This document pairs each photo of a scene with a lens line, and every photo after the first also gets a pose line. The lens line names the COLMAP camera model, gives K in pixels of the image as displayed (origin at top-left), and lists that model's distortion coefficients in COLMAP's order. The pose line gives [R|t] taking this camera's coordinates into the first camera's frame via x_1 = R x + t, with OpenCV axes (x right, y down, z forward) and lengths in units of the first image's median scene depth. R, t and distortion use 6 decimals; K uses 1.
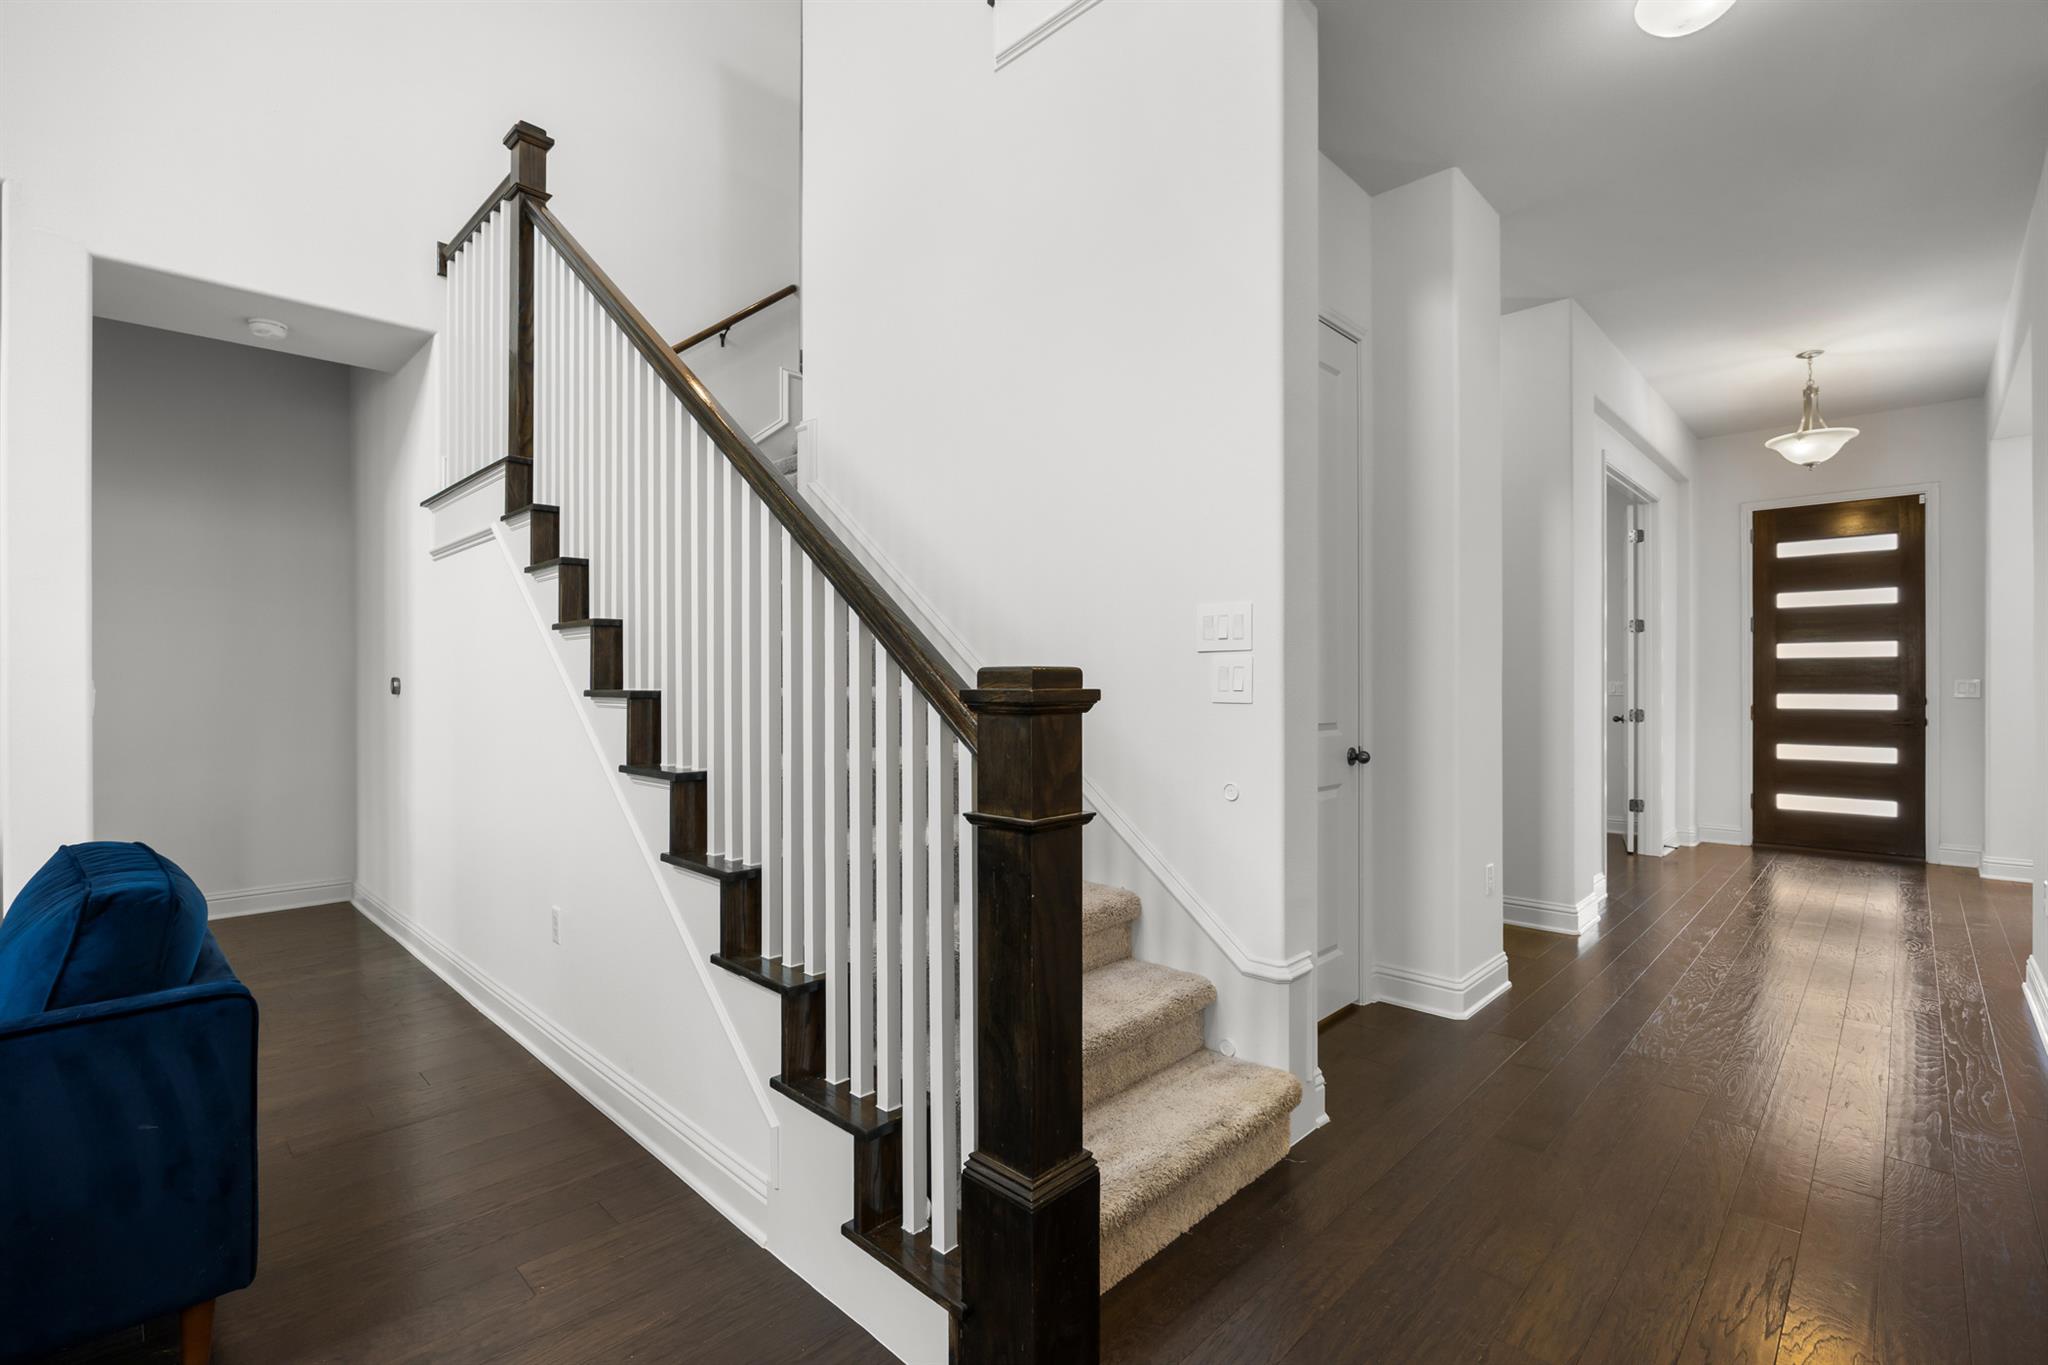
lens RADIAL K [[923.6, 0, 1010.8], [0, 923.6, 680.4], [0, 0, 1]] dist [-0.004471, -0.000349]
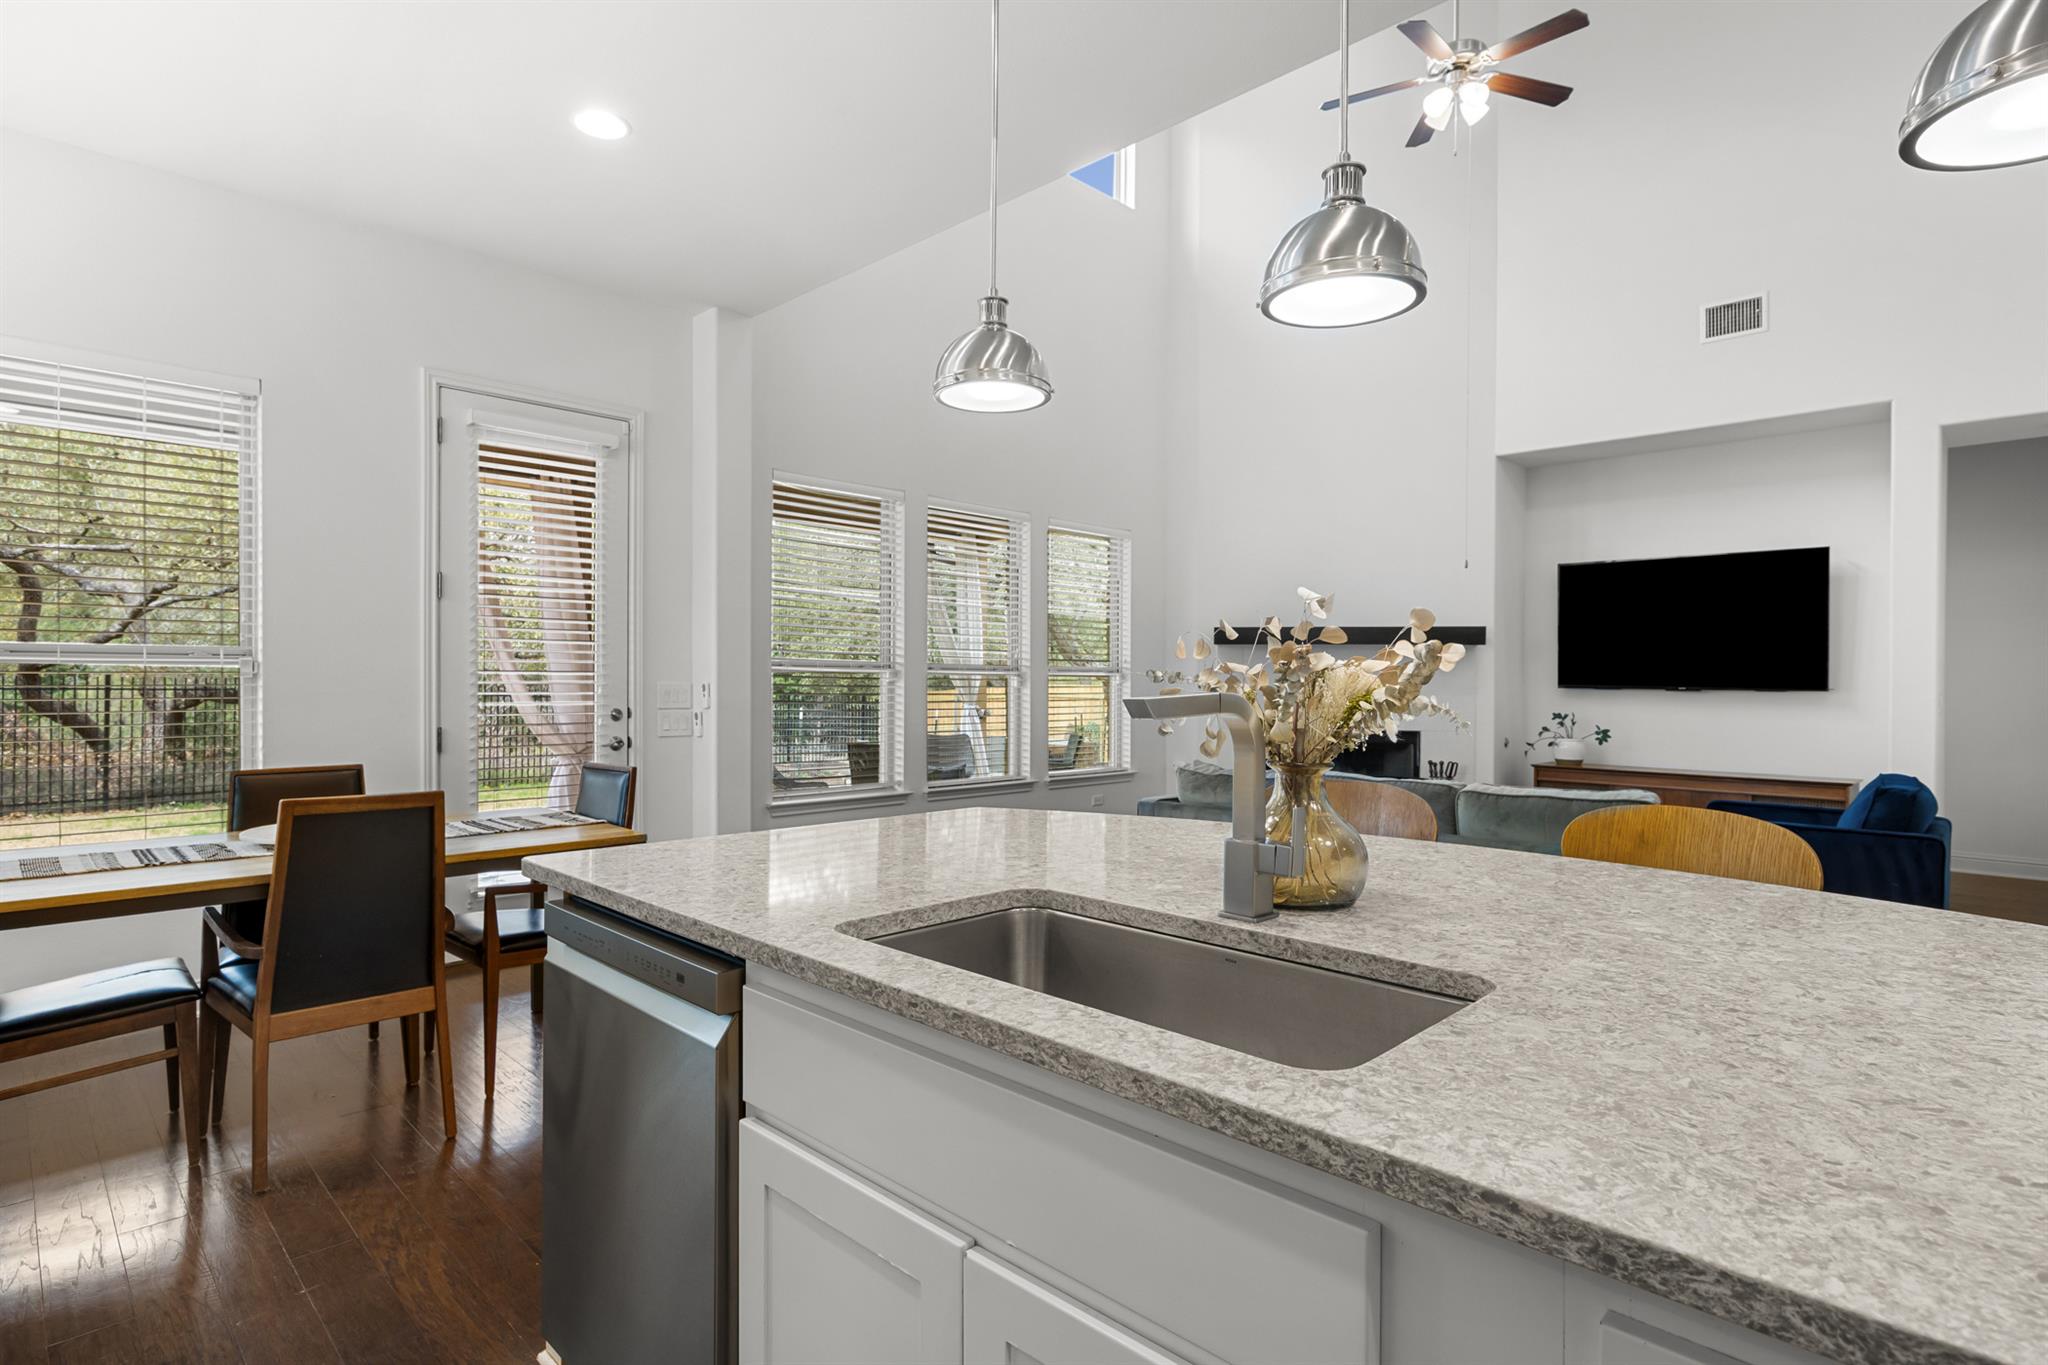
lens RADIAL K [[1051.3, 0, 1044.4], [0, 1051.3, 696.9], [0, 0, 1]] dist [0.005184, 0.001575]
pose [[0.019903, 0.014802, -0.999692, 0.795418], [0.000737, 0.999890, 0.014820, -0.017919], [0.999802, -0.001032, 0.019890, -0.573514]]
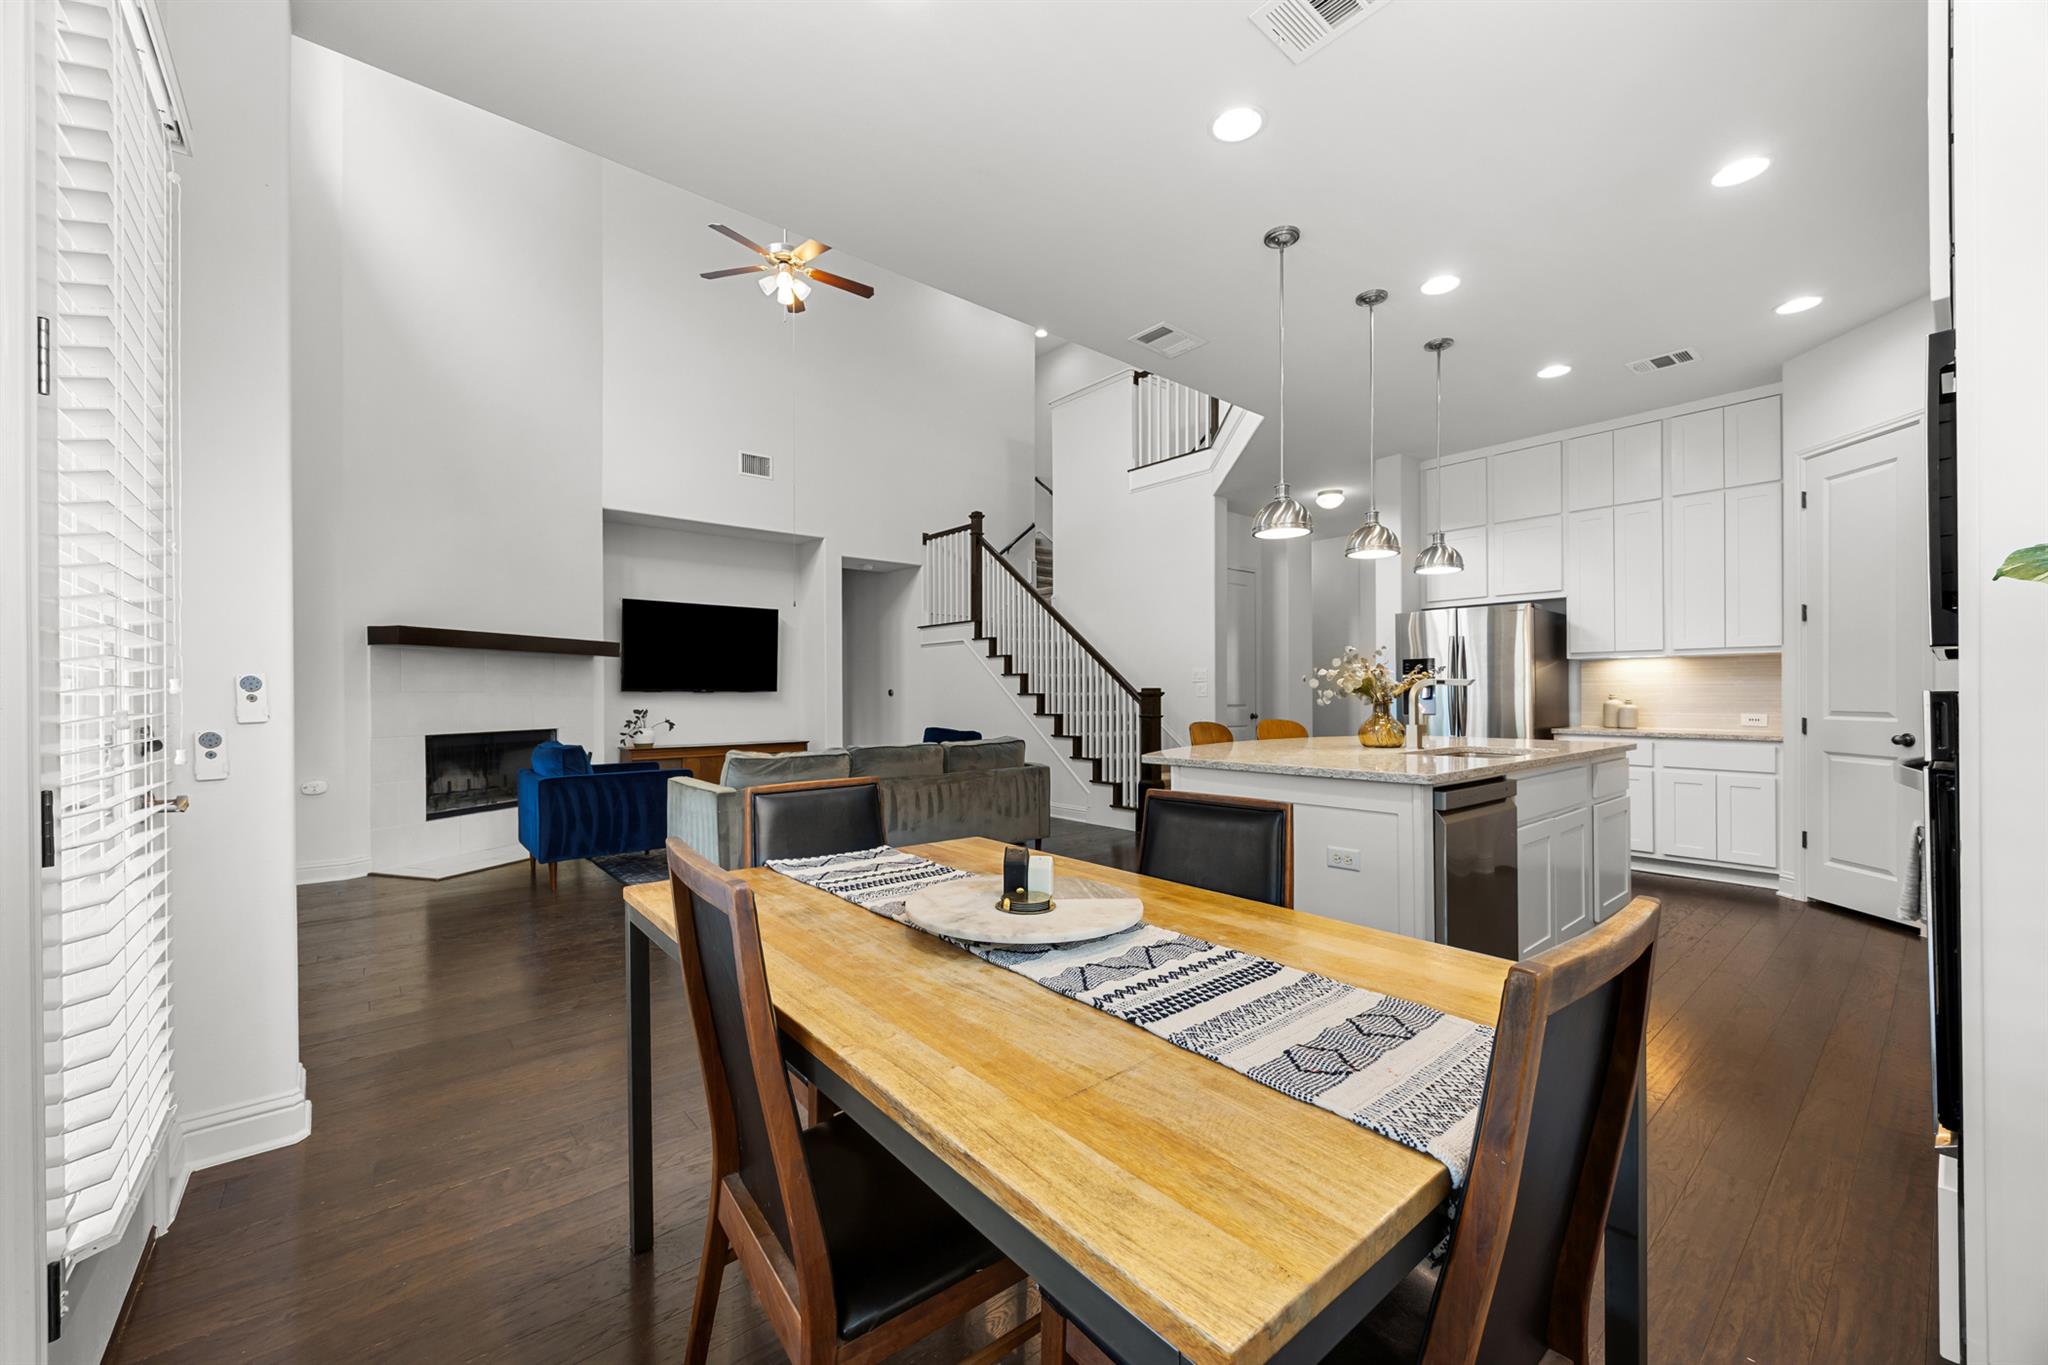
lens RADIAL K [[790.0, 0, 1026.8], [0, 790.0, 690.0], [0, 0, 1]] dist [-0.001123, 0.000584]
pose [[0.996456, -0.003777, -0.084035, -0.137639], [0.003862, 0.999992, 0.000846, -0.003094], [0.084031, -0.001168, 0.996462, -1.601843]]
